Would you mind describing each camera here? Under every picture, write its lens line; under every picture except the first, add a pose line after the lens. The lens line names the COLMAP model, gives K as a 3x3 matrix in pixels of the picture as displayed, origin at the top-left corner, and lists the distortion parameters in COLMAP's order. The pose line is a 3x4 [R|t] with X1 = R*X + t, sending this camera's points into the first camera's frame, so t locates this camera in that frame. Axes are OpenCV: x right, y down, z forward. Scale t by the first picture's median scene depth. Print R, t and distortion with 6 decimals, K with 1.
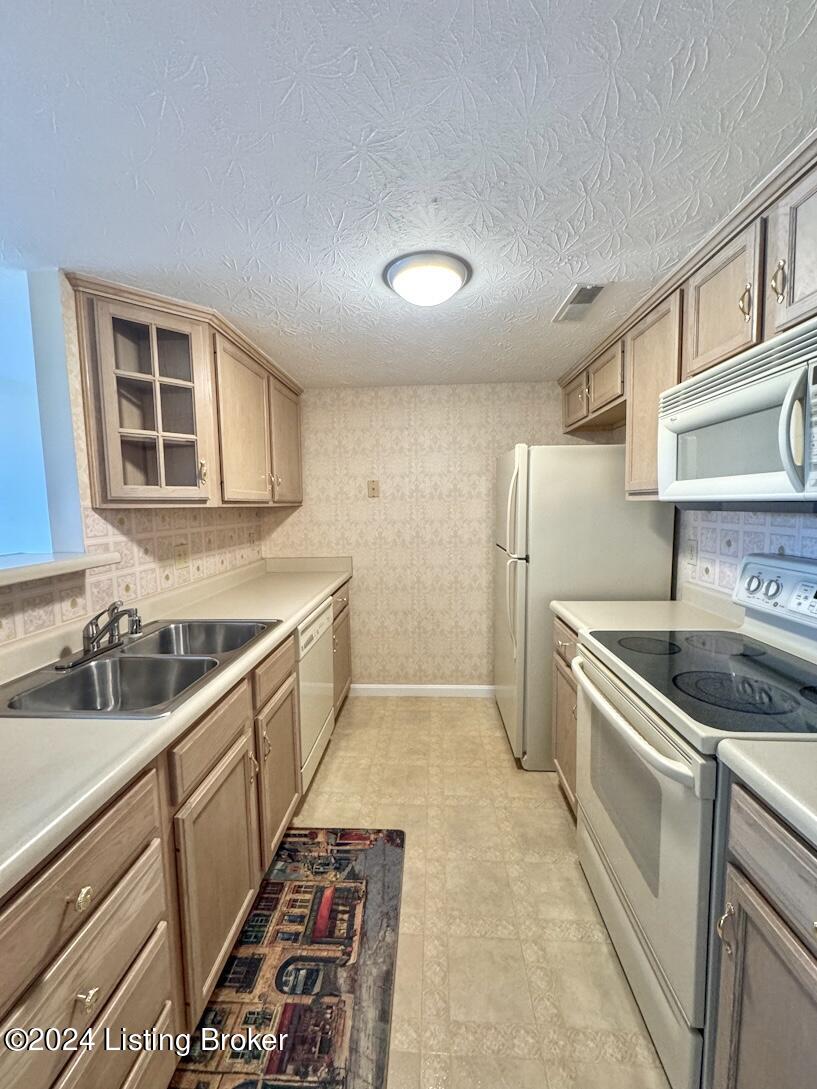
lens RADIAL K [[434.2, 0, 408.8], [0, 434.2, 541.7], [0, 0, 1]] dist [-0.004102, 0.000348]
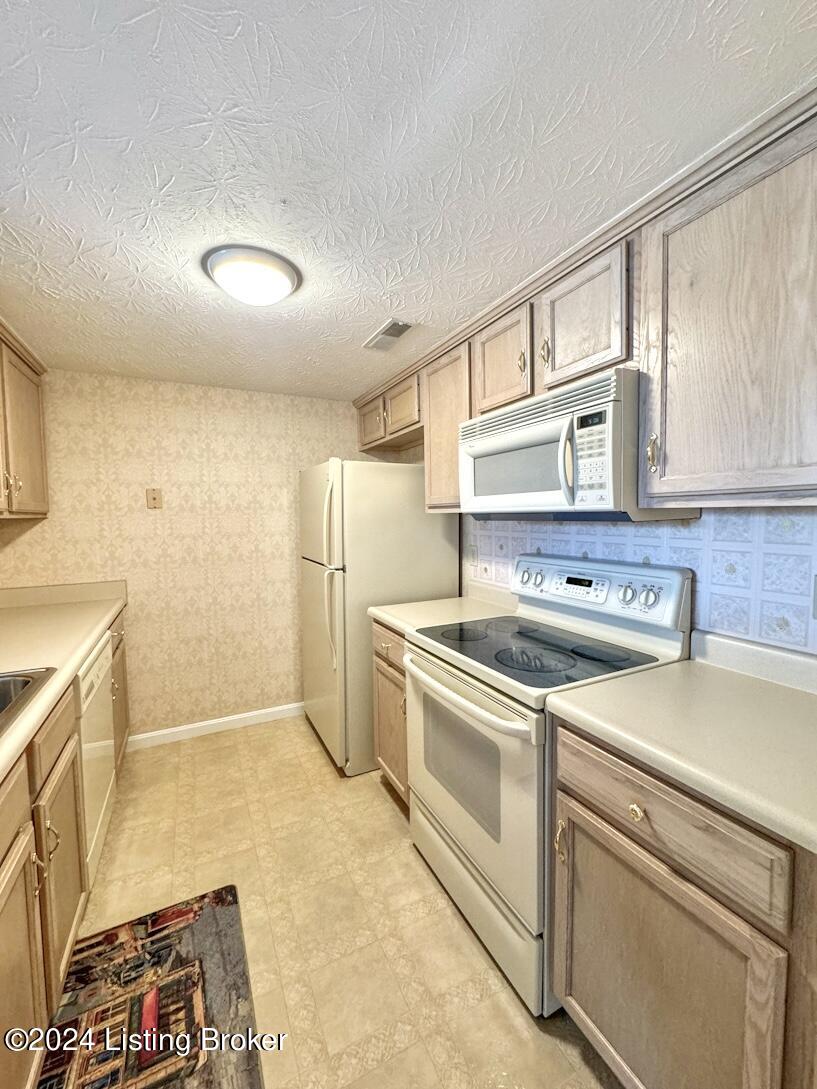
lens RADIAL K [[434.2, 0, 409.0], [0, 434.2, 541.6], [0, 0, 1]] dist [-0.004102, 0.000348]
pose [[0.865997, -0.025238, 0.499411, -0.136641], [0.042380, 0.998836, -0.023013, 0.006104], [-0.498249, 0.041094, 0.866059, 0.033454]]
